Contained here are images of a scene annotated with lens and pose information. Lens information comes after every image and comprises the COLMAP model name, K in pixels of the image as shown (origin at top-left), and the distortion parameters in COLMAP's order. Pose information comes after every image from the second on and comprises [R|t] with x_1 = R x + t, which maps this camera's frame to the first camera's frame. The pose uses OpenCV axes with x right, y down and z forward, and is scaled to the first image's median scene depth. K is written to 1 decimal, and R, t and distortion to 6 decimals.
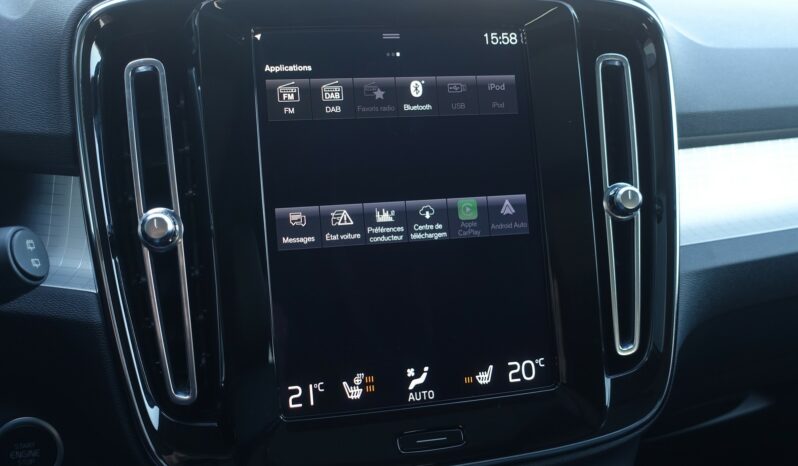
lens RADIAL K [[835.7, 0, 399.0], [0, 835.7, 233.0], [0, 0, 1]] dist [-0.007711, 0.018068]
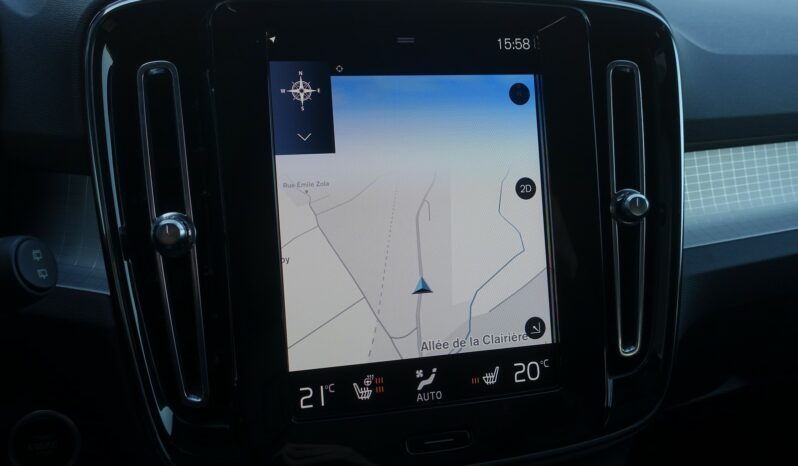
lens RADIAL K [[721.6, 0, 399.0], [0, 721.6, 233.0], [0, 0, 1]] dist [0.001767, -0.005351]
pose [[0.999860, 0.016625, 0.002096, -0.015587], [-0.016712, 0.998478, 0.052566, -0.050751], [-0.001219, -0.052593, 0.998615, 0.125175]]
